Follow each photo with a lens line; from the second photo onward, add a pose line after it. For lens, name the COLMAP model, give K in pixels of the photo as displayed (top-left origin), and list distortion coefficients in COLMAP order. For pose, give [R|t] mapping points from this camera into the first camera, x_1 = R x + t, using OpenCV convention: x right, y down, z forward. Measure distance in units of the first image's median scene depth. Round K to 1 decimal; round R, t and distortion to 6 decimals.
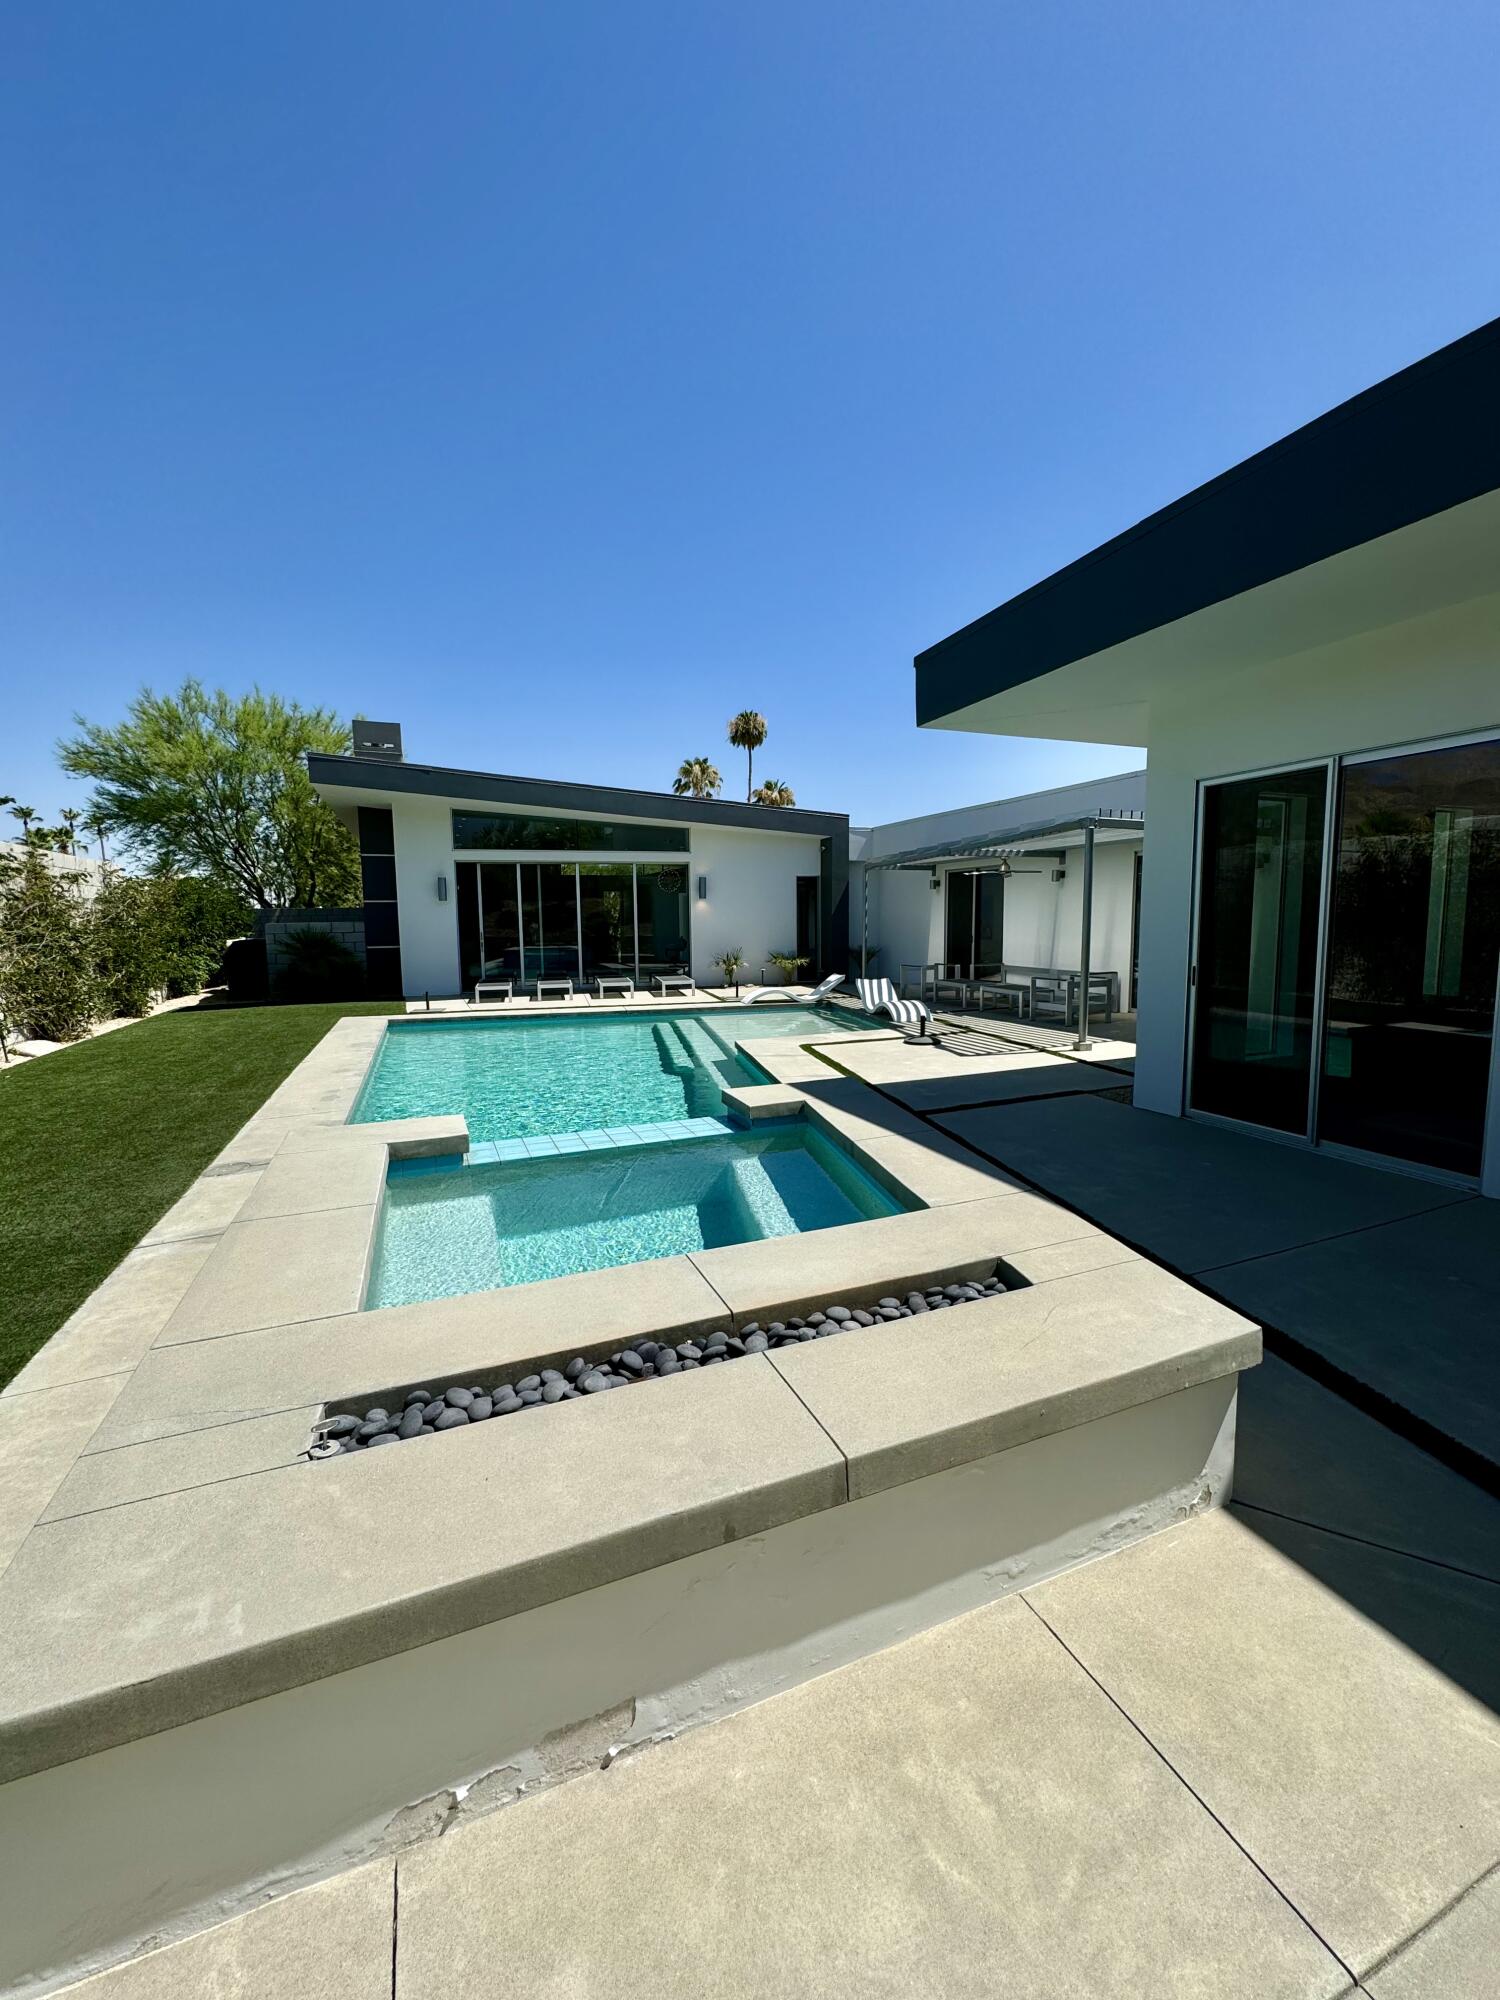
lens RADIAL K [[797.8, 0, 756.0], [0, 797.8, 1000.4], [0, 0, 1]] dist [-0.001748, -0.000054]
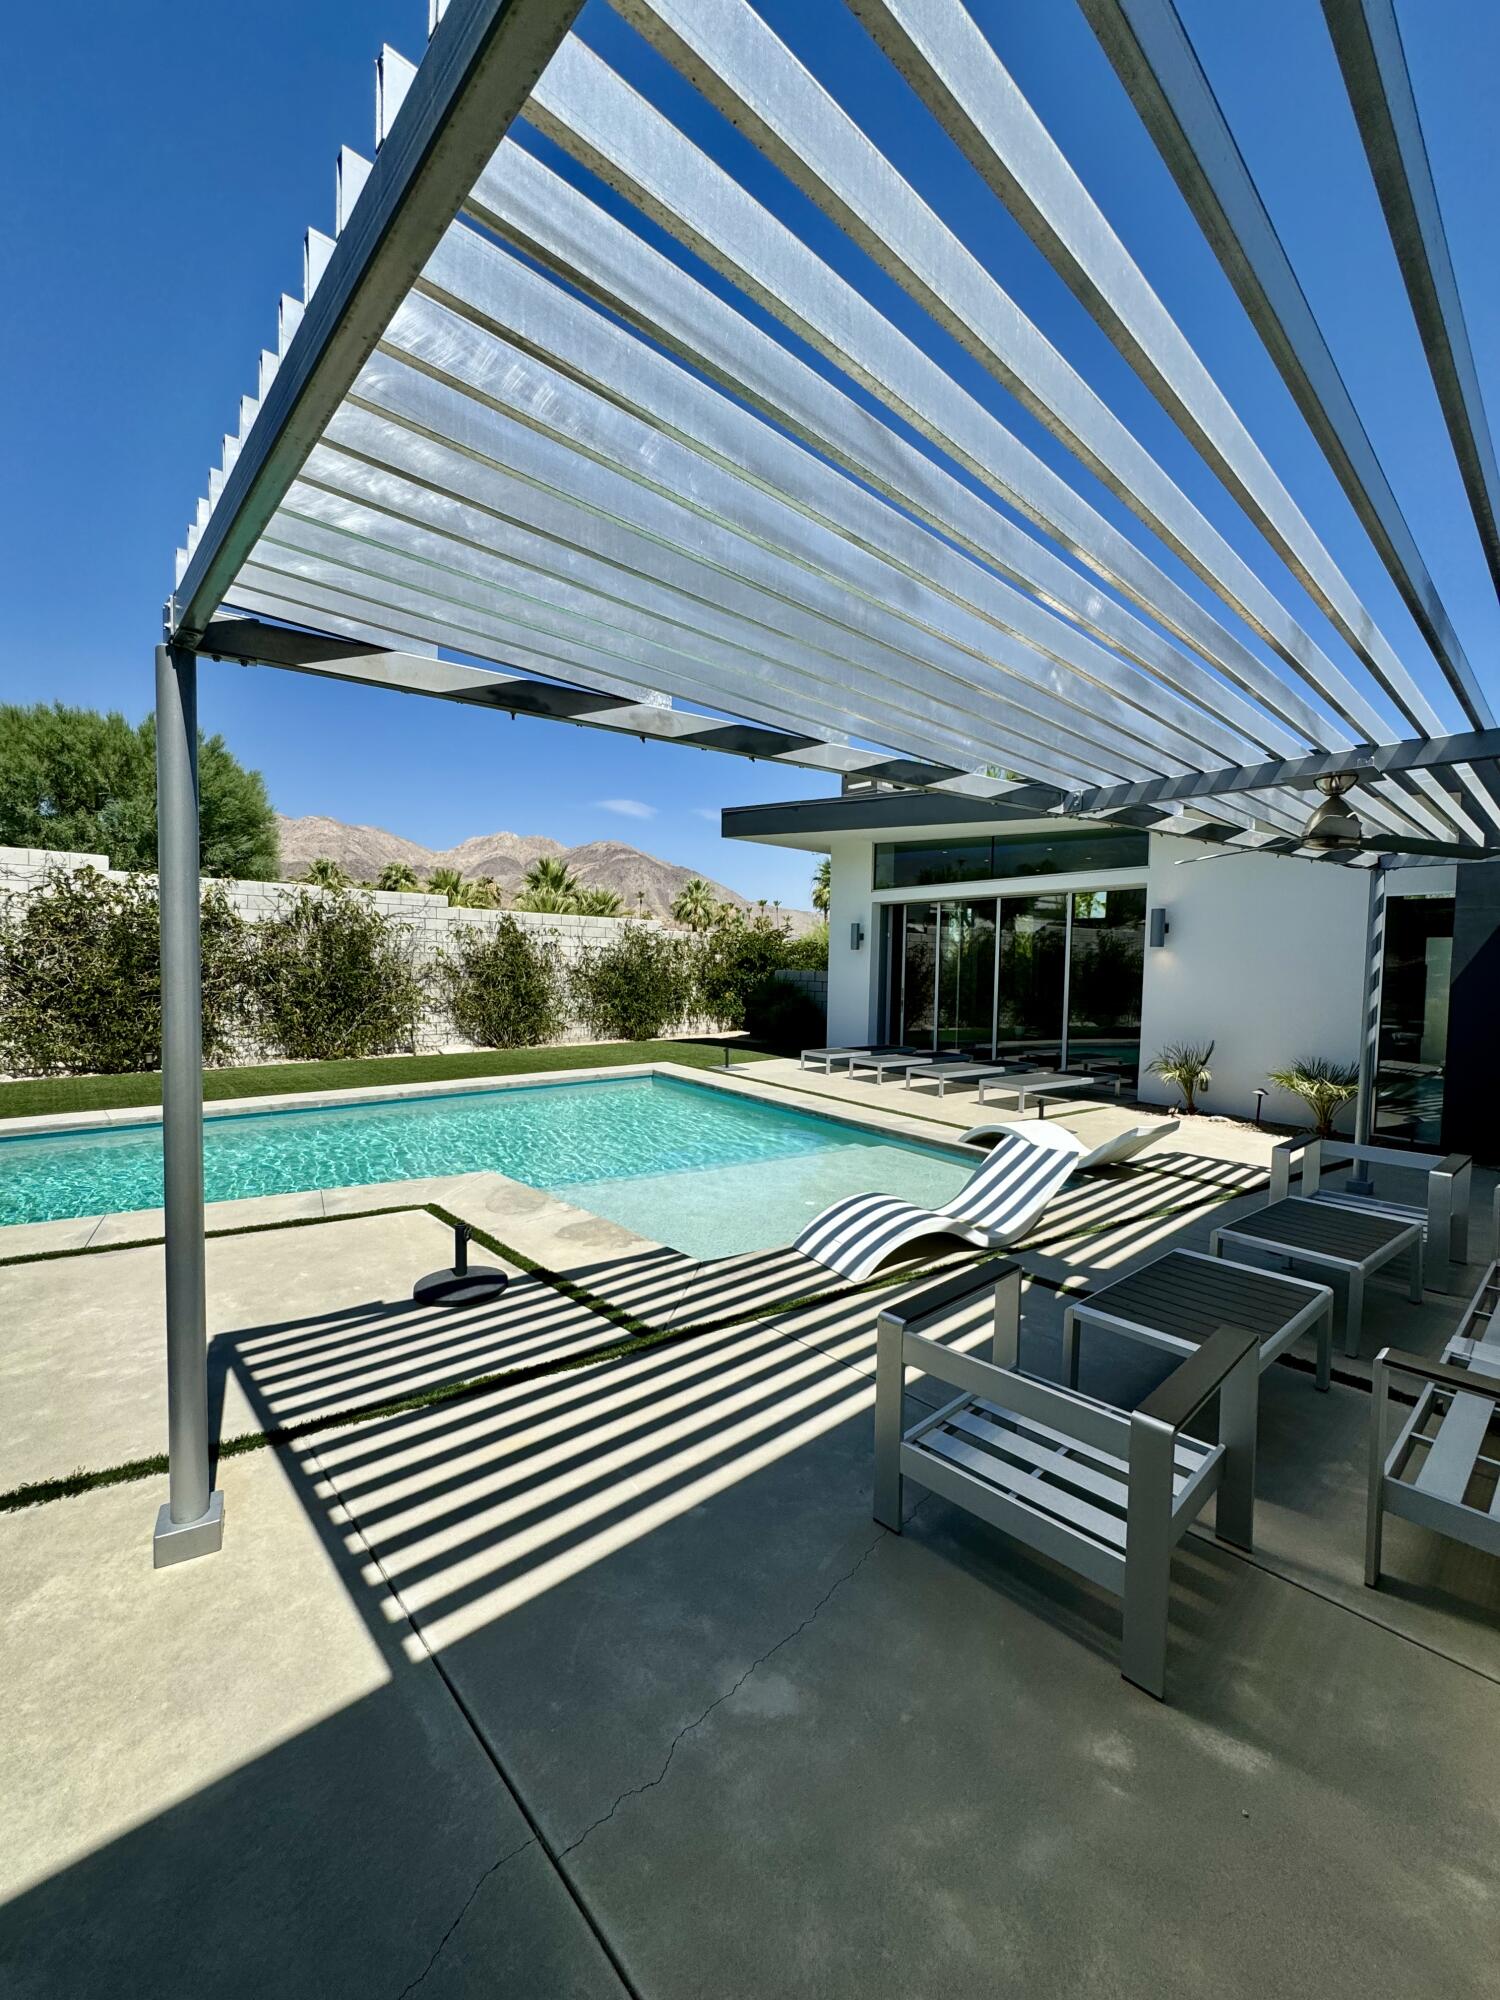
lens RADIAL K [[797.8, 0, 756.0], [0, 797.8, 1000.4], [0, 0, 1]] dist [-0.001748, -0.000054]
pose [[0.349715, 0.062714, -0.934755, 0.582242], [-0.120271, 0.992506, 0.021592, -0.114553], [0.929104, 0.104872, 0.354637, 0.901309]]
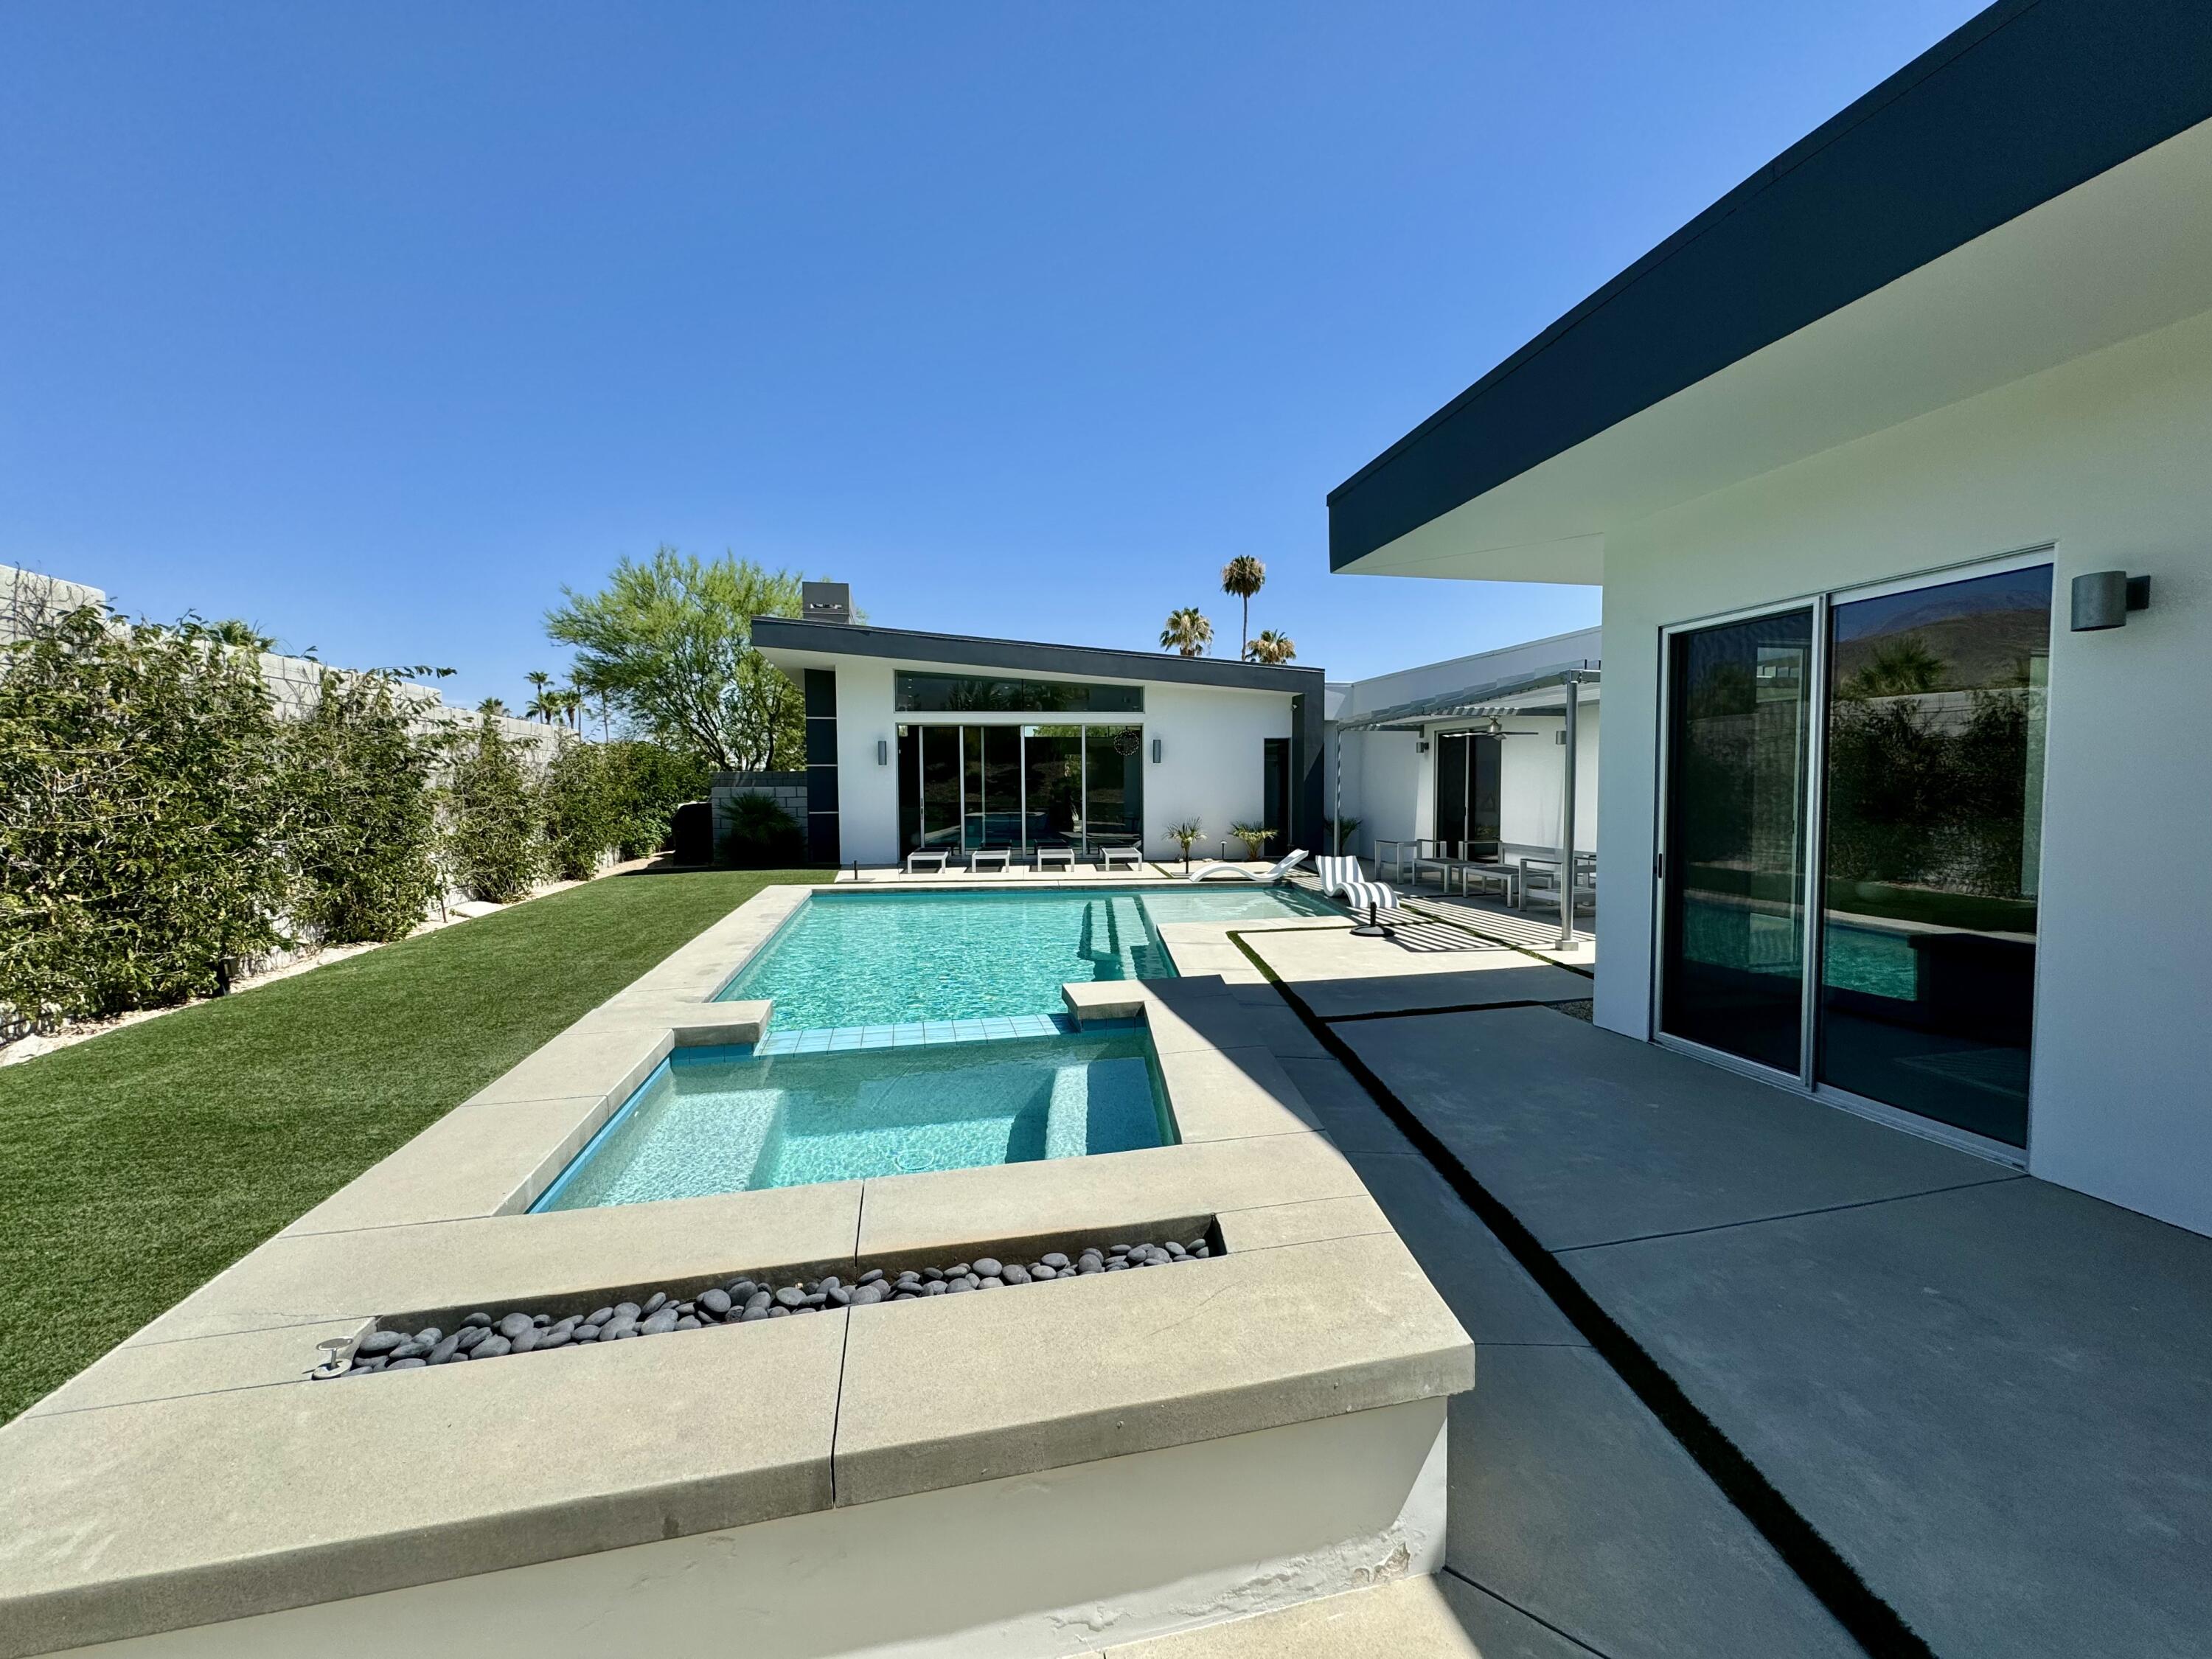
lens RADIAL K [[882.4, 0, 1106.6], [0, 882.4, 827.4], [0, 0, 1]] dist [-0.001748, -0.000054]
pose [[0.985648, 0.014030, -0.168228, 0.075714], [-0.022614, 0.998532, -0.049221, -0.006725], [0.167290, 0.052319, 0.984519, 0.013227]]
